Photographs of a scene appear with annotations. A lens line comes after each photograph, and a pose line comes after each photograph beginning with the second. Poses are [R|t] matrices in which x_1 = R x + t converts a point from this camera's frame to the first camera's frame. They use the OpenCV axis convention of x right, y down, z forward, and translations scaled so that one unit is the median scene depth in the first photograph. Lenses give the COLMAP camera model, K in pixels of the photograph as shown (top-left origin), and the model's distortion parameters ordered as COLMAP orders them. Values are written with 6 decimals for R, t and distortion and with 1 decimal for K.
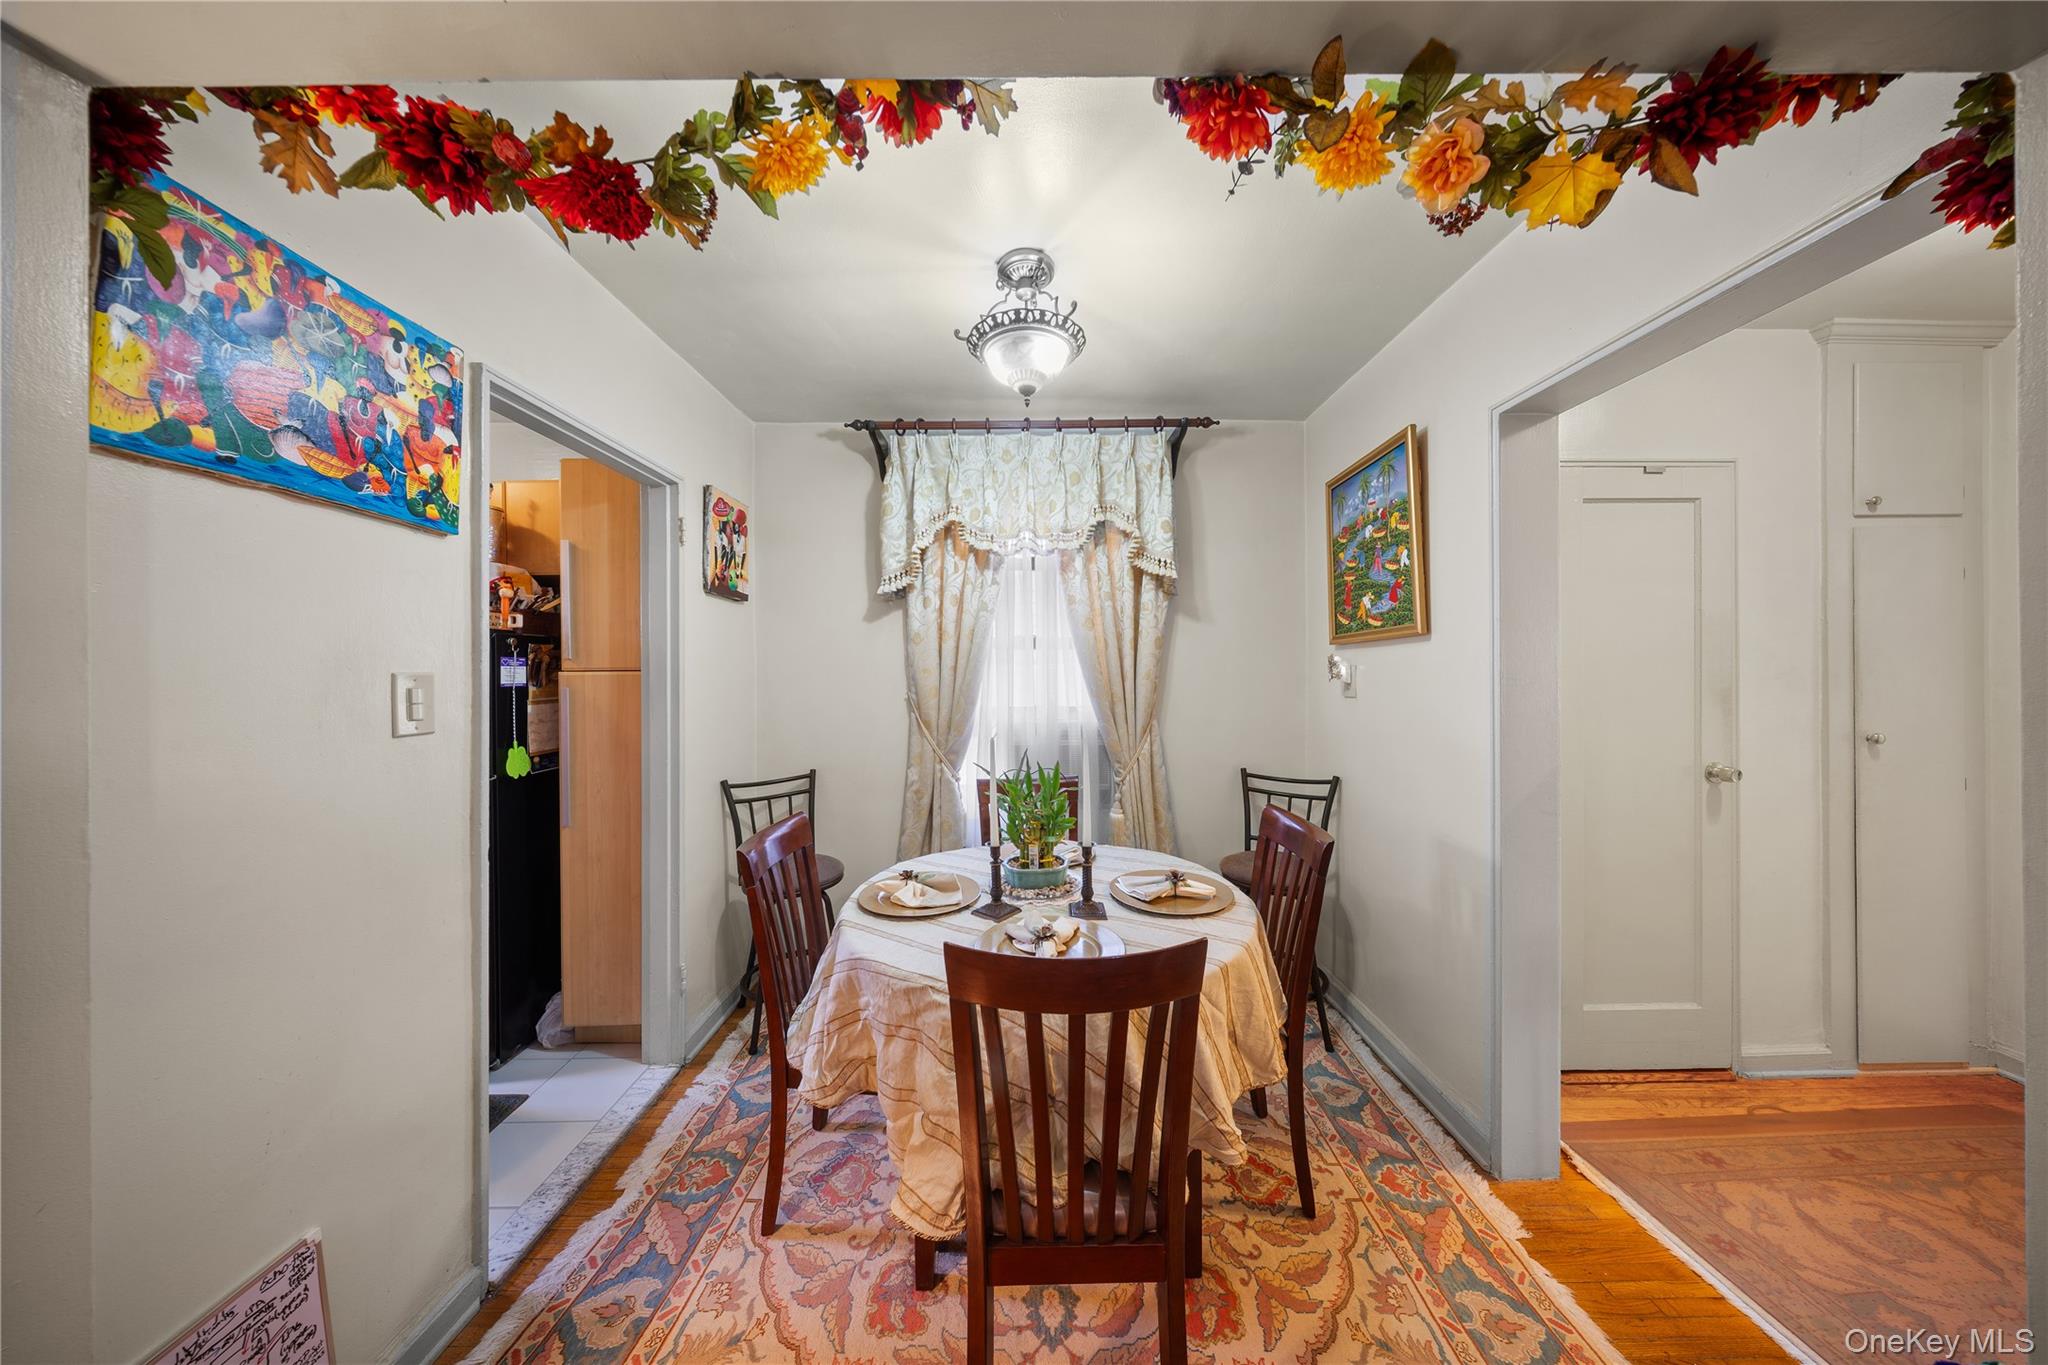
lens RADIAL K [[601.1, 0, 1029.3], [0, 601.1, 671.3], [0, 0, 1]] dist [-0.000038, -0.000008]
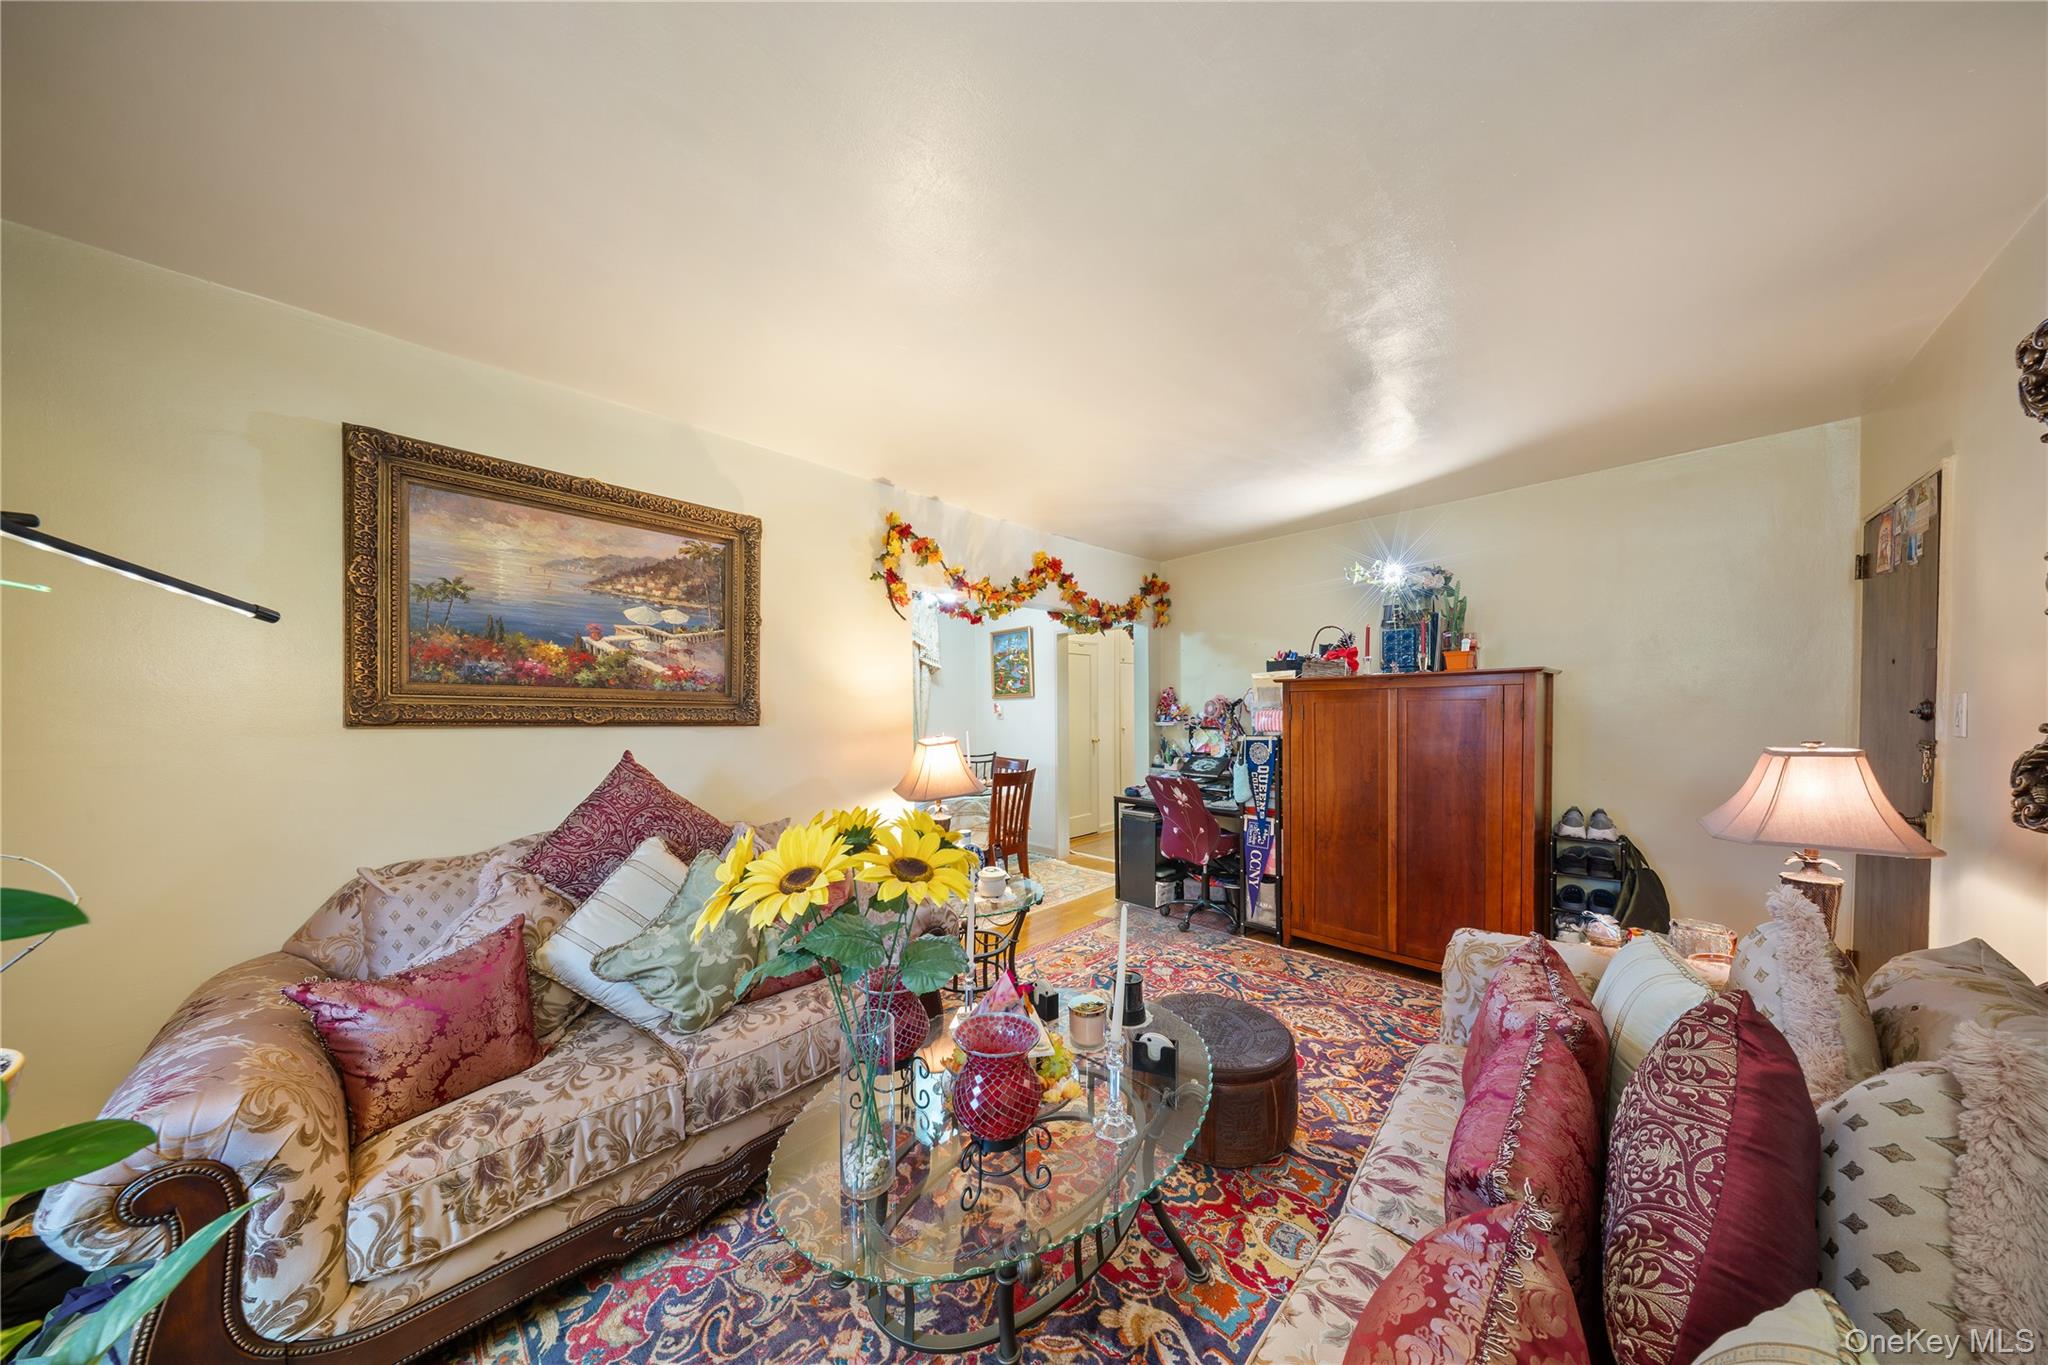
lens RADIAL K [[615.7, 0, 1030.1], [0, 615.7, 720.7], [0, 0, 1]] dist [0.000139, 0.000000]
pose [[0.701357, -0.020879, 0.712504, -1.147899], [0.009828, 0.999759, 0.019622, -0.001506], [-0.712742, -0.006760, 0.701393, -0.848883]]
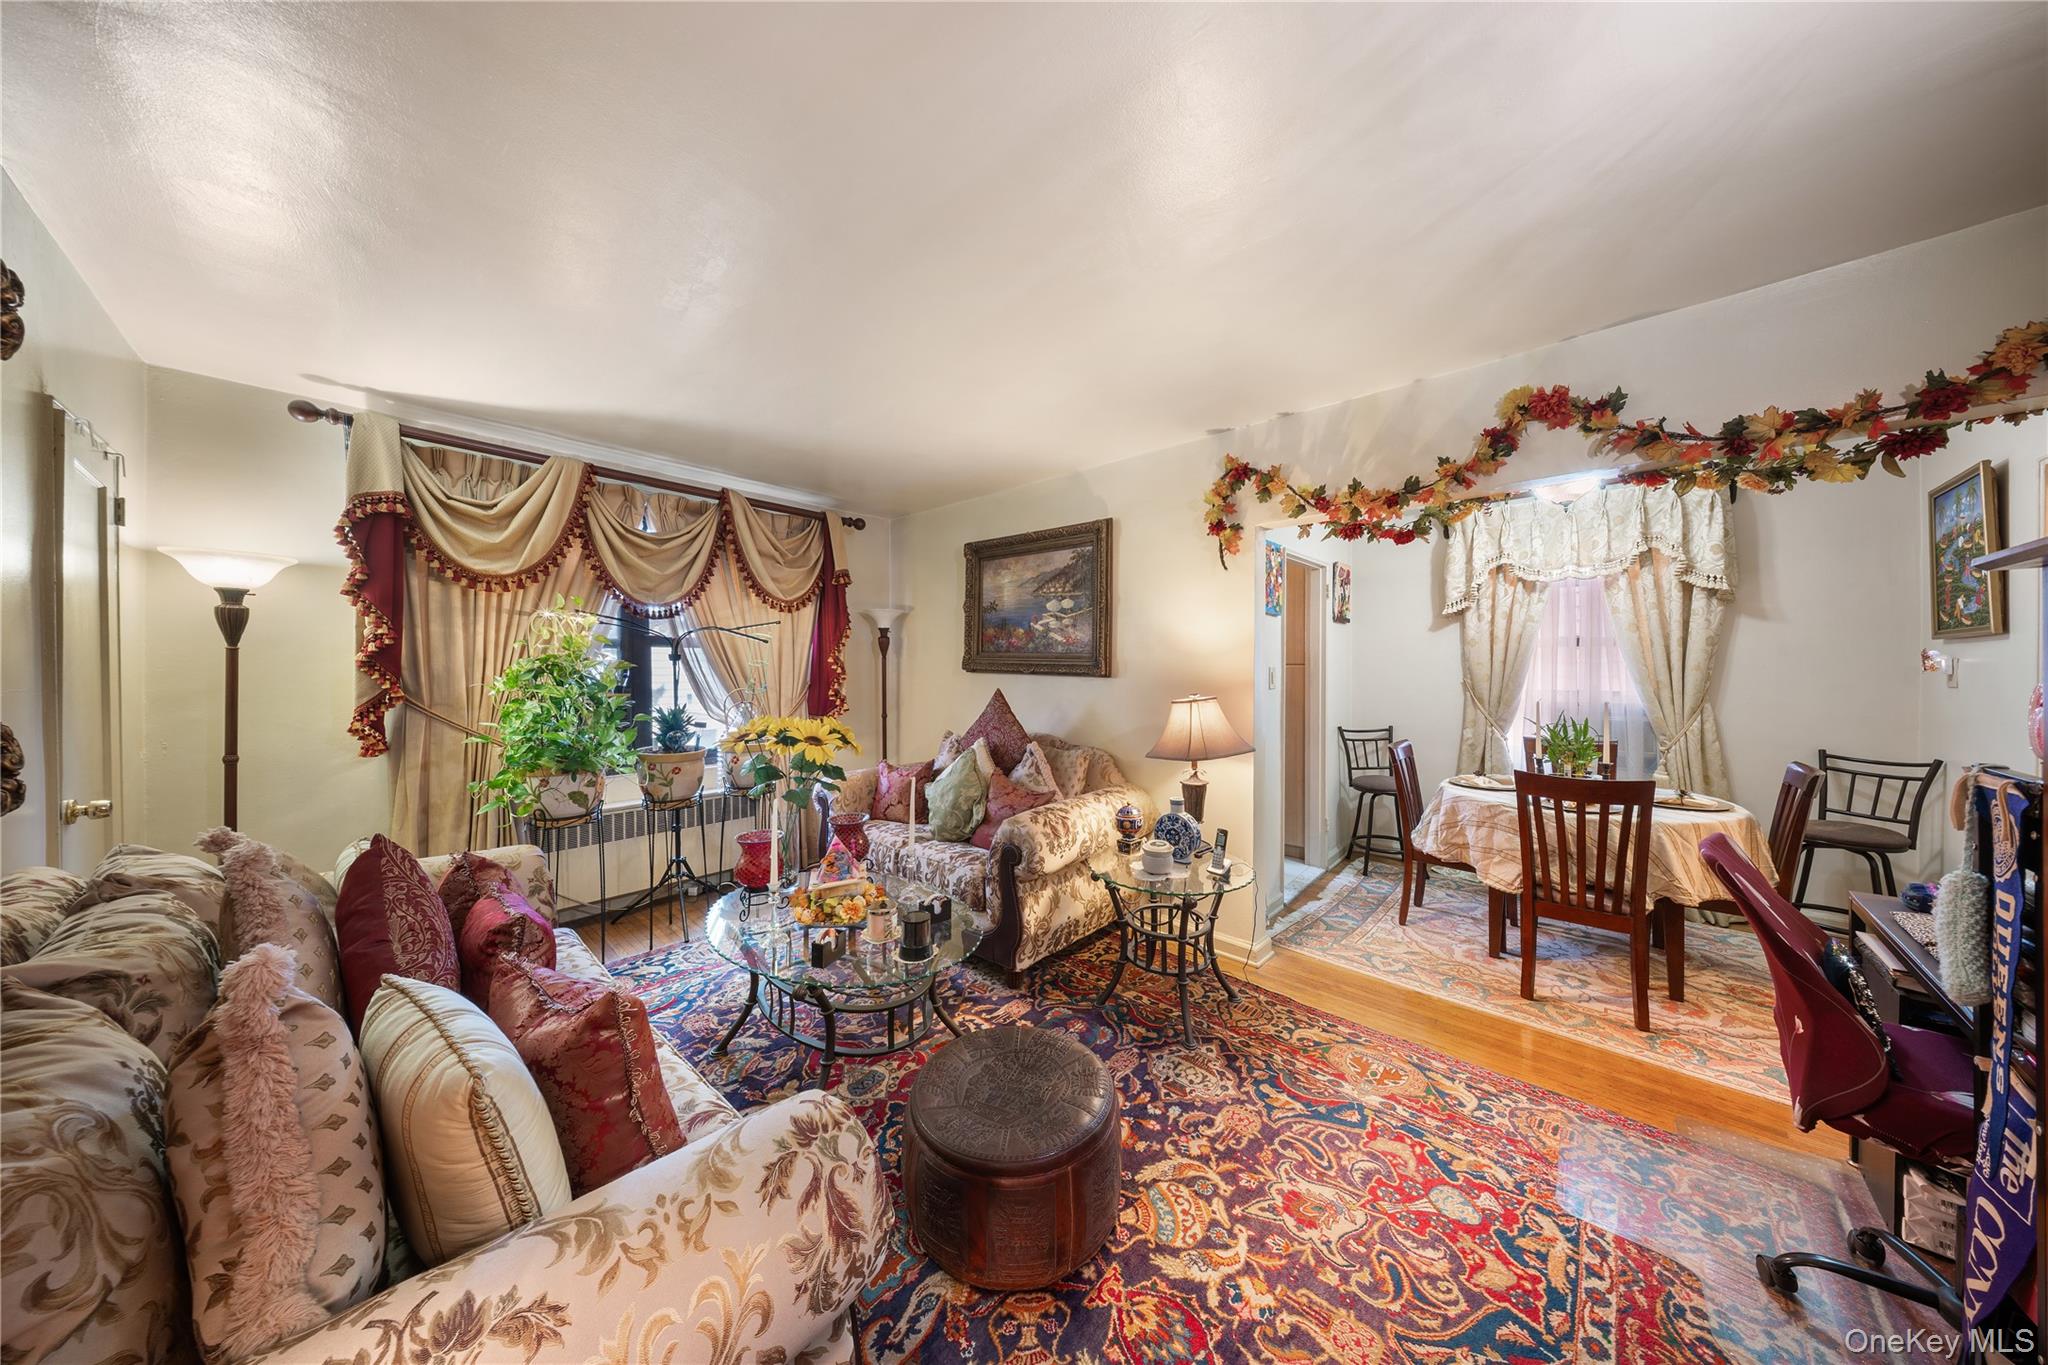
lens RADIAL K [[609.5, 0, 1035.9], [0, 609.5, 675.8], [0, 0, 1]] dist [0.000063, -0.002181]
pose [[0.734301, 0.010658, -0.678740, 0.046126], [0.005997, 0.999736, 0.022186, -0.011951], [0.678797, -0.020362, 0.734044, -0.884263]]
